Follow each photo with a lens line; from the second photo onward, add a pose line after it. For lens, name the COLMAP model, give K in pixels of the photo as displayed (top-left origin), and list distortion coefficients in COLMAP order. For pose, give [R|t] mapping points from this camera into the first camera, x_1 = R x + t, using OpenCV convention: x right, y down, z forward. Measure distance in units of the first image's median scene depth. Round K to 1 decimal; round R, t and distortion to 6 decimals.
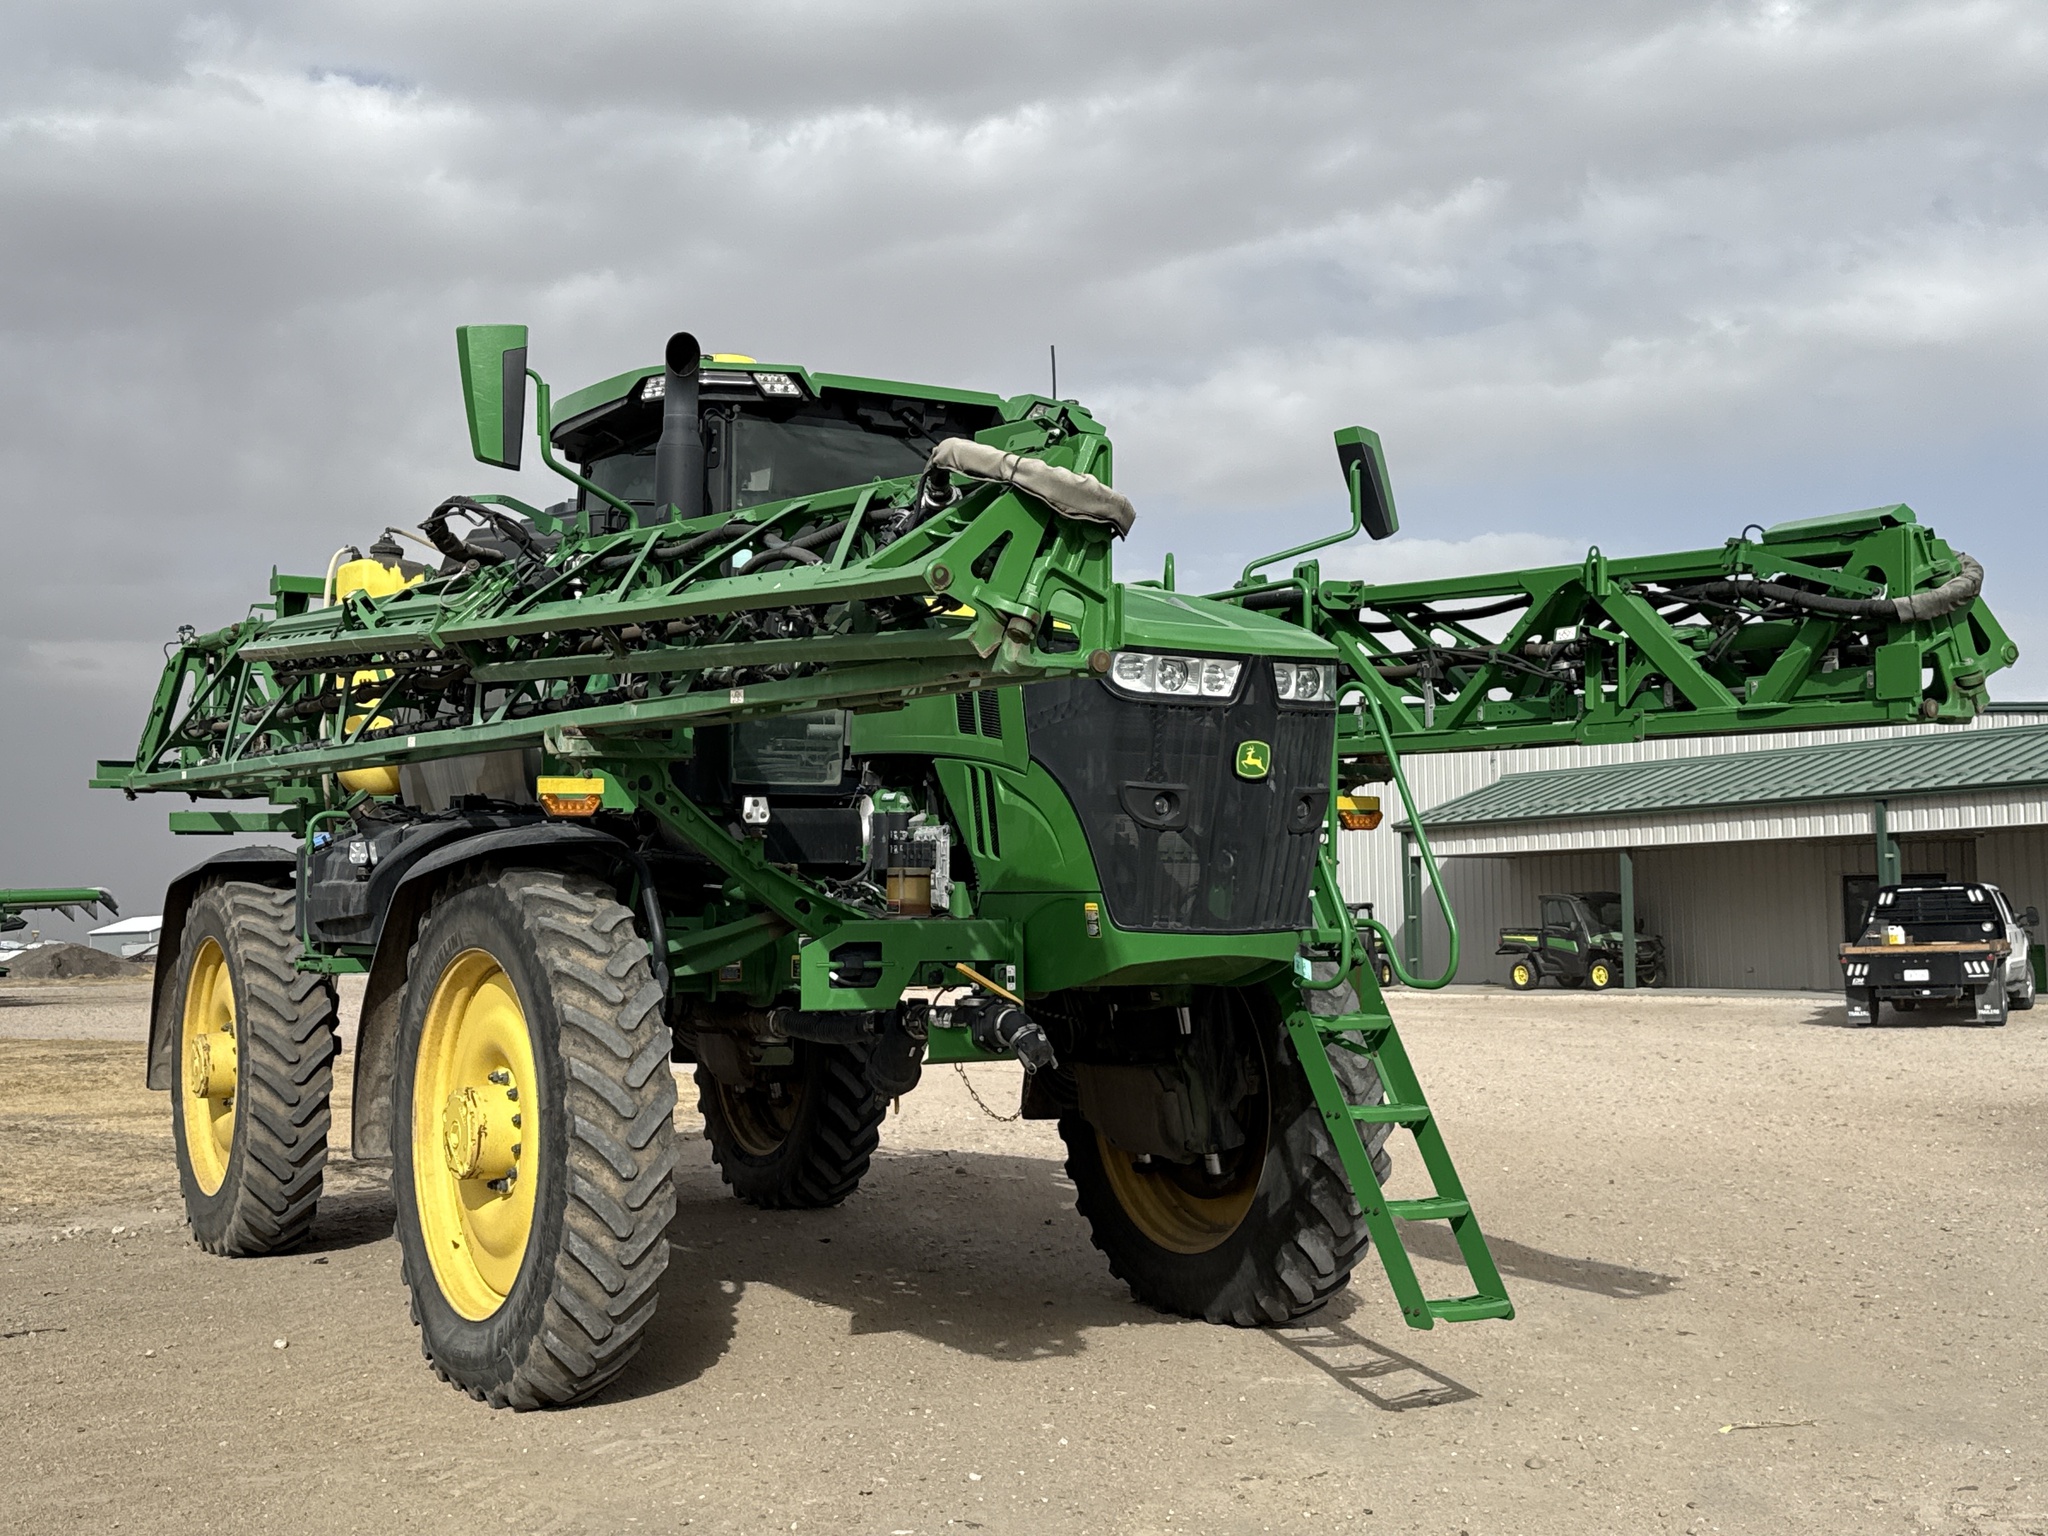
lens RADIAL K [[2314.0, 0, 1026.1], [0, 2314.0, 787.2], [0, 0, 1]] dist [0.394258, -0.011256]
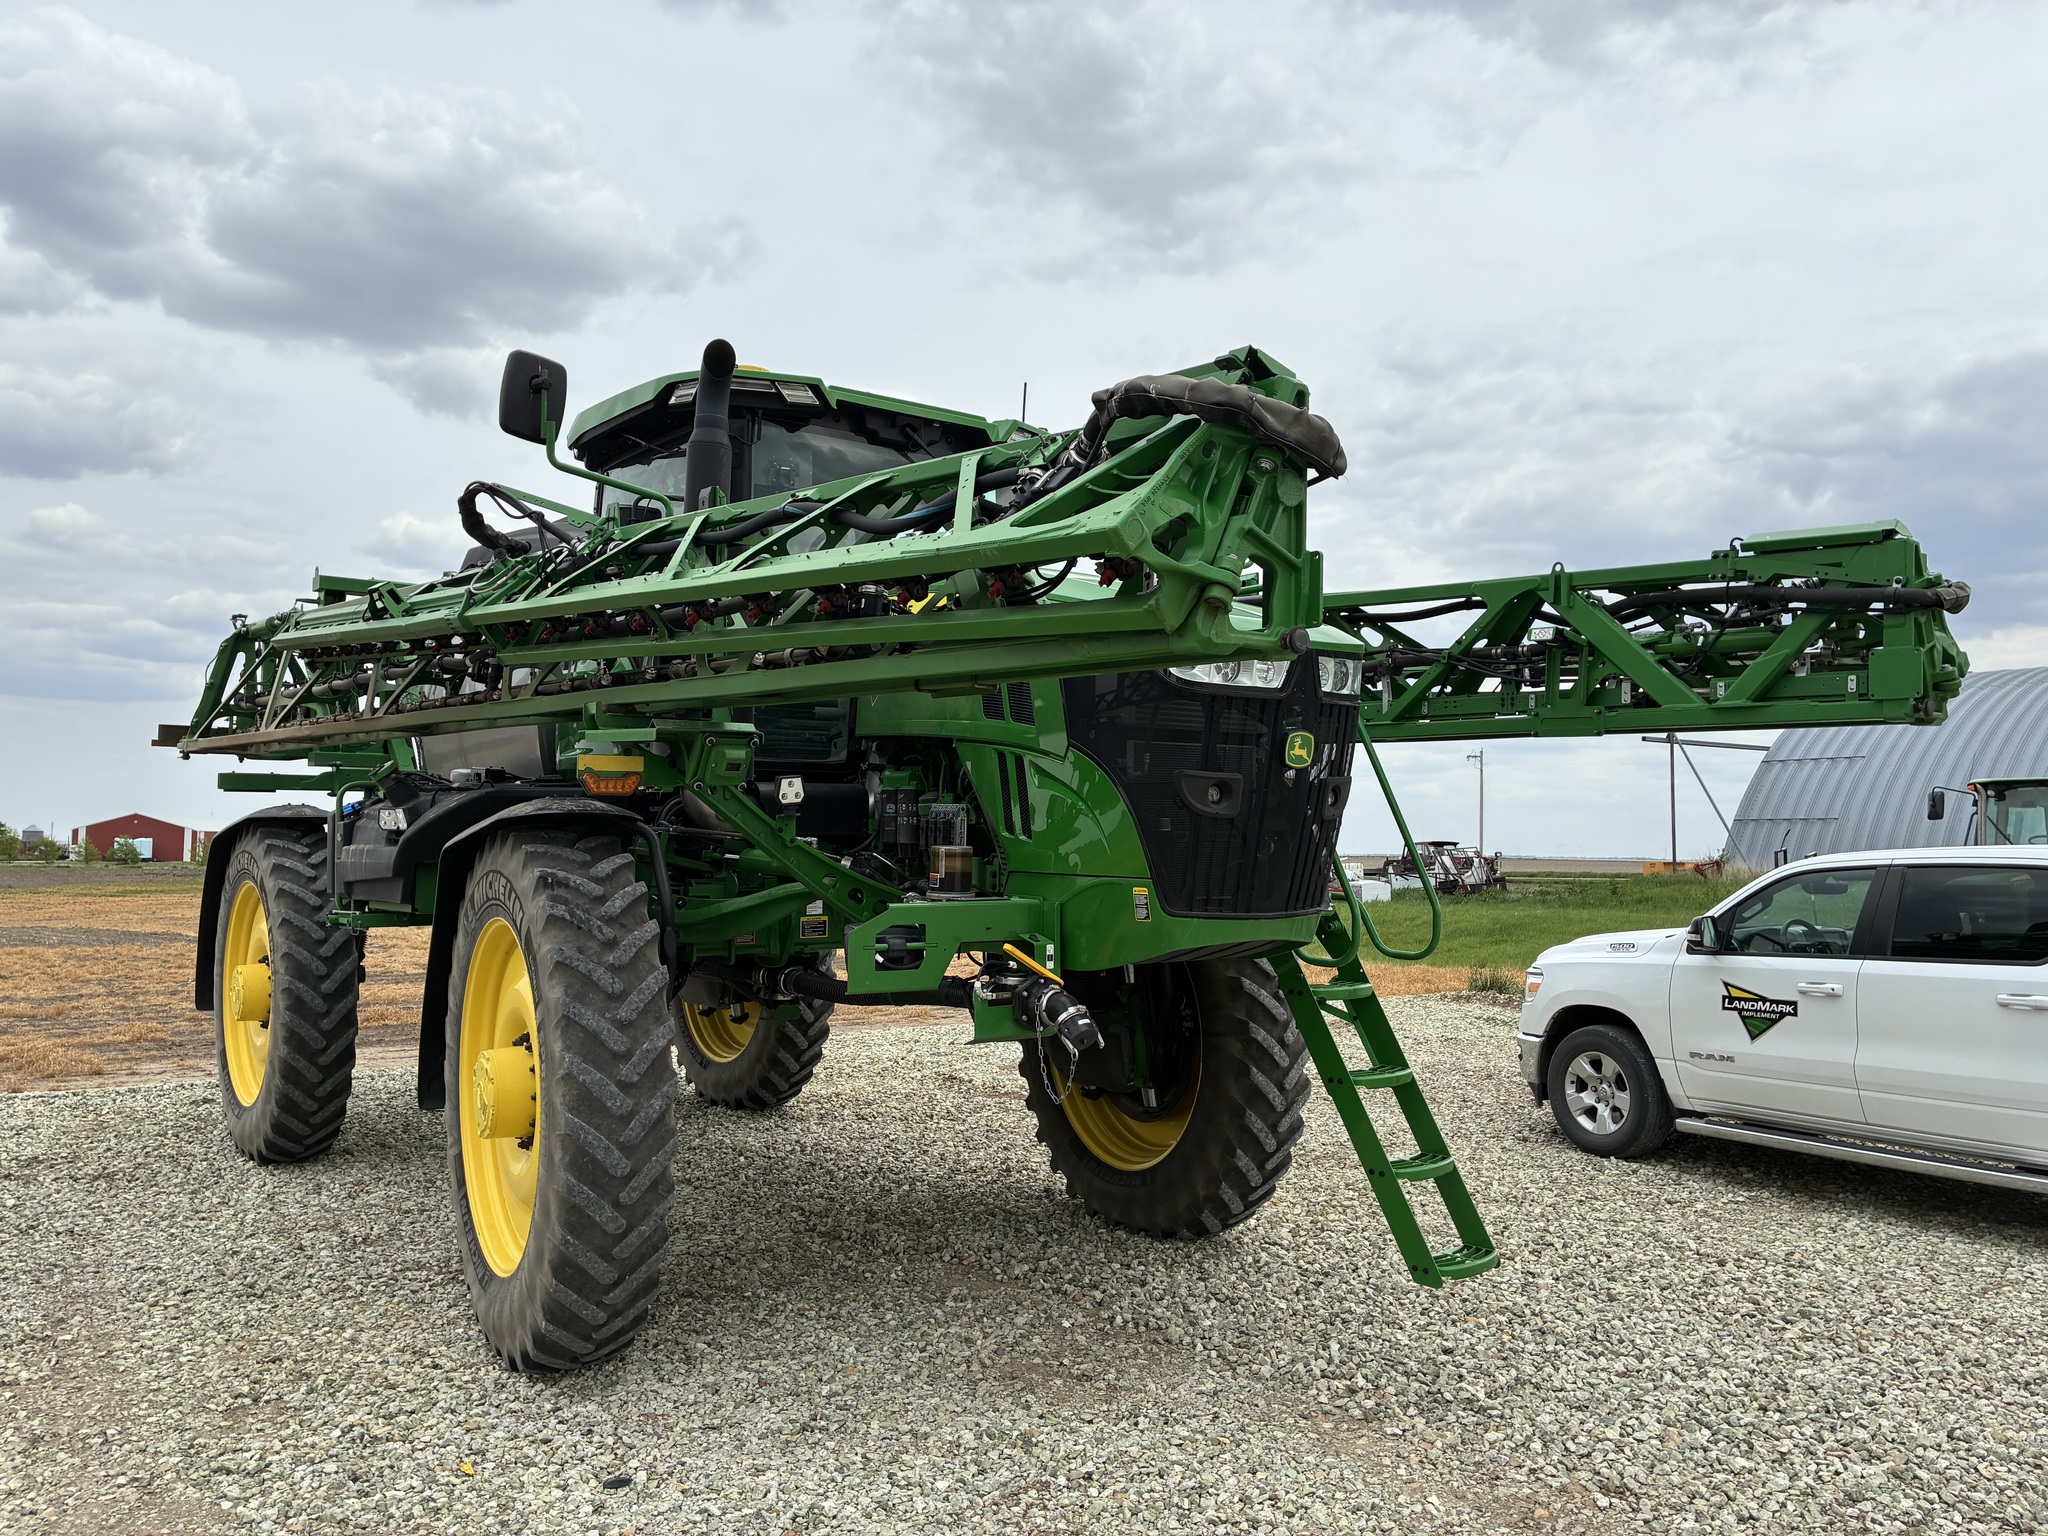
lens RADIAL K [[1616.8, 0, 1024.0], [0, 1616.8, 768.0], [0, 0, 1]] dist [0.113099, 0.000940]
pose [[0.993836, 0.019426, 0.109145, -0.084869], [-0.020055, 0.999788, 0.004666, -0.004094], [-0.109031, -0.006827, 0.994015, 0.250961]]
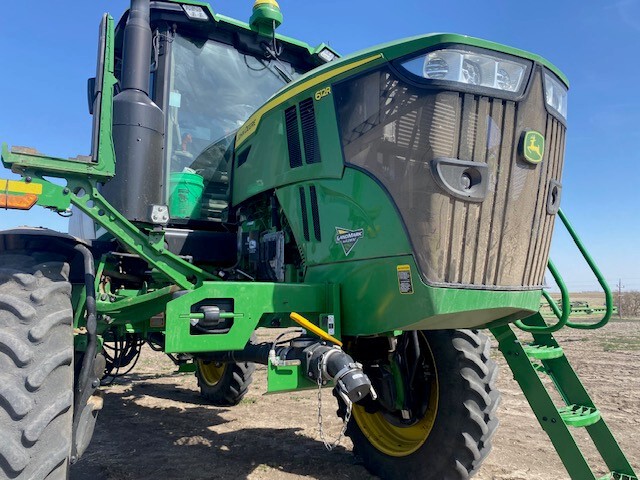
lens RADIAL K [[505.3, 0, 320.0], [0, 505.3, 240.0], [0, 0, 1]] dist [0.113099, 0.000940]
pose [[0.999078, 0.007742, 0.042218, -0.021974], [-0.004391, 0.996873, -0.078893, 0.049389], [-0.042697, 0.078635, 0.995989, 0.616125]]
